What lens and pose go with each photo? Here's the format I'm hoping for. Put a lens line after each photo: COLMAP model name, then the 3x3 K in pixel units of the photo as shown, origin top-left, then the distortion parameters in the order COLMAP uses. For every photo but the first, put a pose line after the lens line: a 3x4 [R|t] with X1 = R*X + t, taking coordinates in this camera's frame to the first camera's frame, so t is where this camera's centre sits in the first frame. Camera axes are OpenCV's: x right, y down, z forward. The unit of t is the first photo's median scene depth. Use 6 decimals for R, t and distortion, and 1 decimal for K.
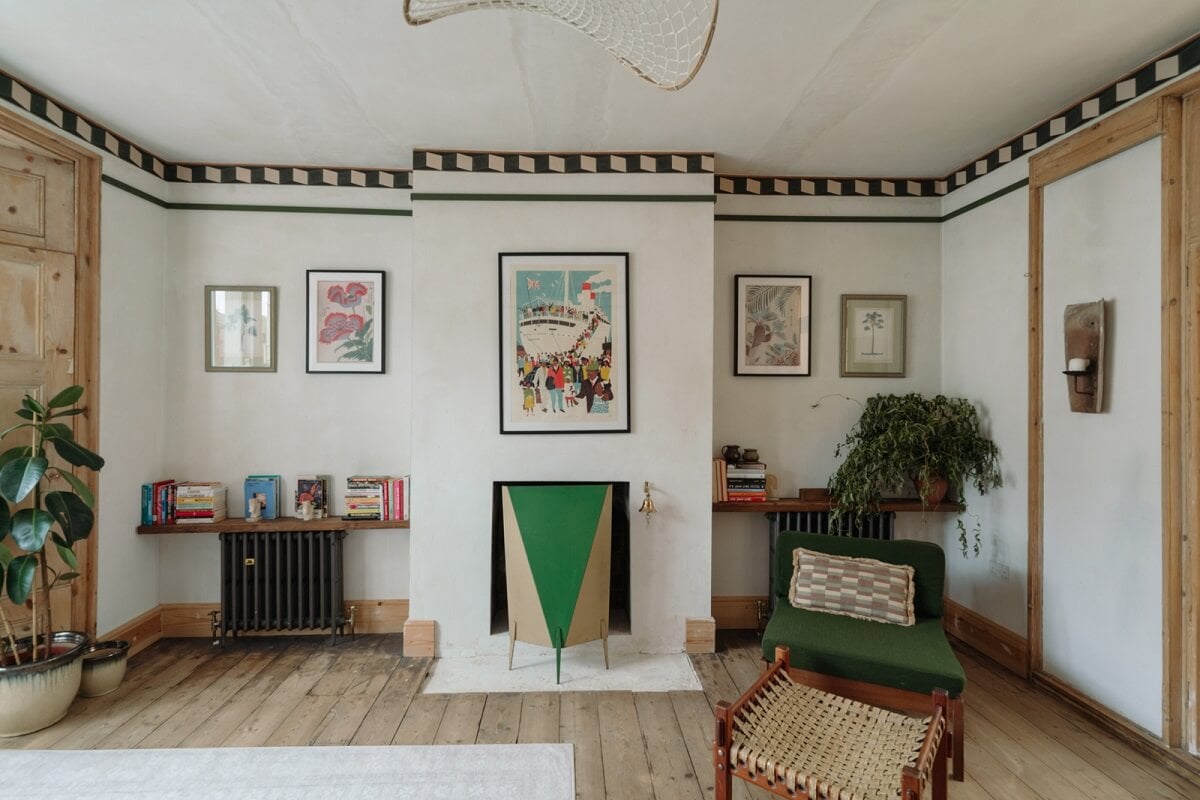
lens RADIAL K [[601.1, 0, 588.7], [0, 601.1, 395.2], [0, 0, 1]] dist [0.003617, -0.000953]
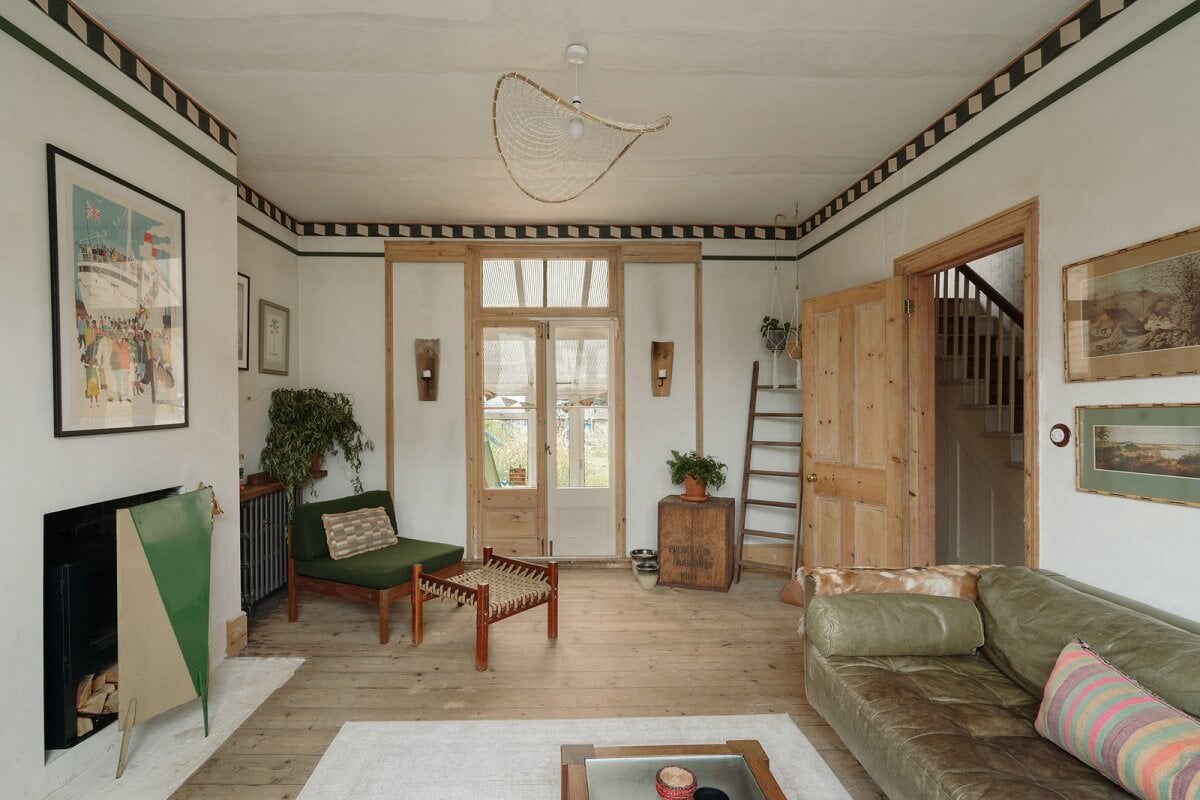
lens RADIAL K [[601.1, 0, 587.1], [0, 601.1, 408.0], [0, 0, 1]] dist [0.003617, -0.000953]
pose [[-0.027016, -0.008537, 0.999599, -0.785655], [-0.003180, 0.999959, 0.008454, 0.027276], [-0.999630, -0.002950, -0.027042, 0.462072]]
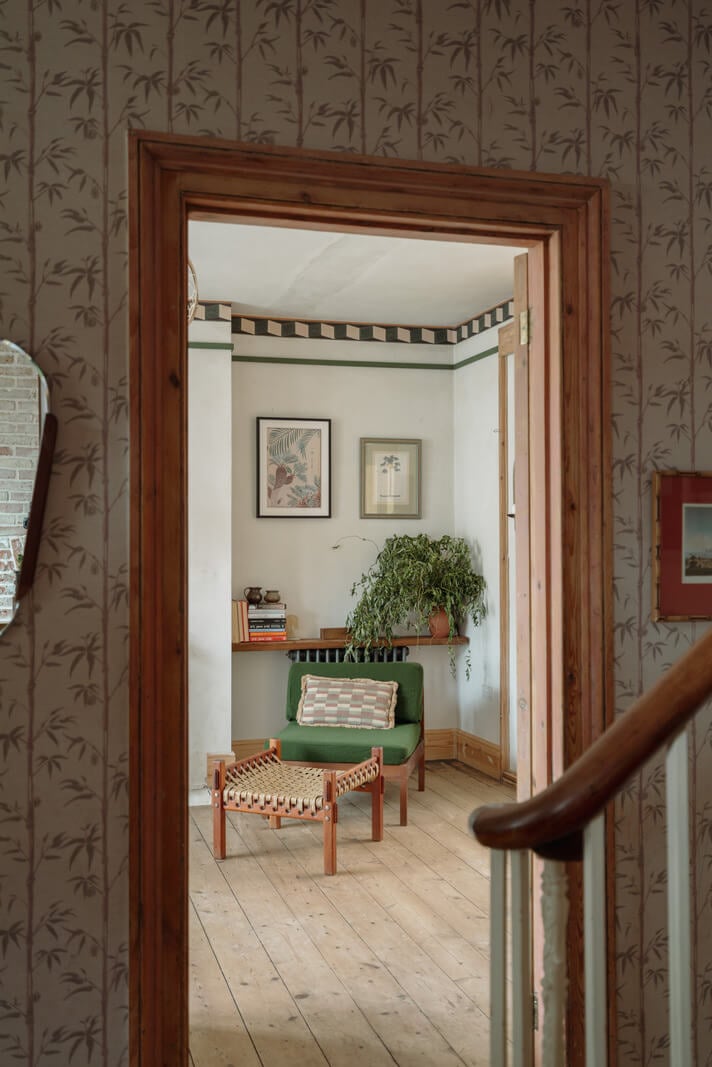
lens RADIAL K [[1102.2, 0, 355.3], [0, 1102.2, 534.8], [0, 0, 1]] dist [-0.009635, 0.000000]
pose [[0.970629, -0.006764, 0.240486, -0.042986], [0.009326, 0.999911, -0.009517, 0.016457], [-0.240400, 0.011480, 0.970606, -0.890950]]
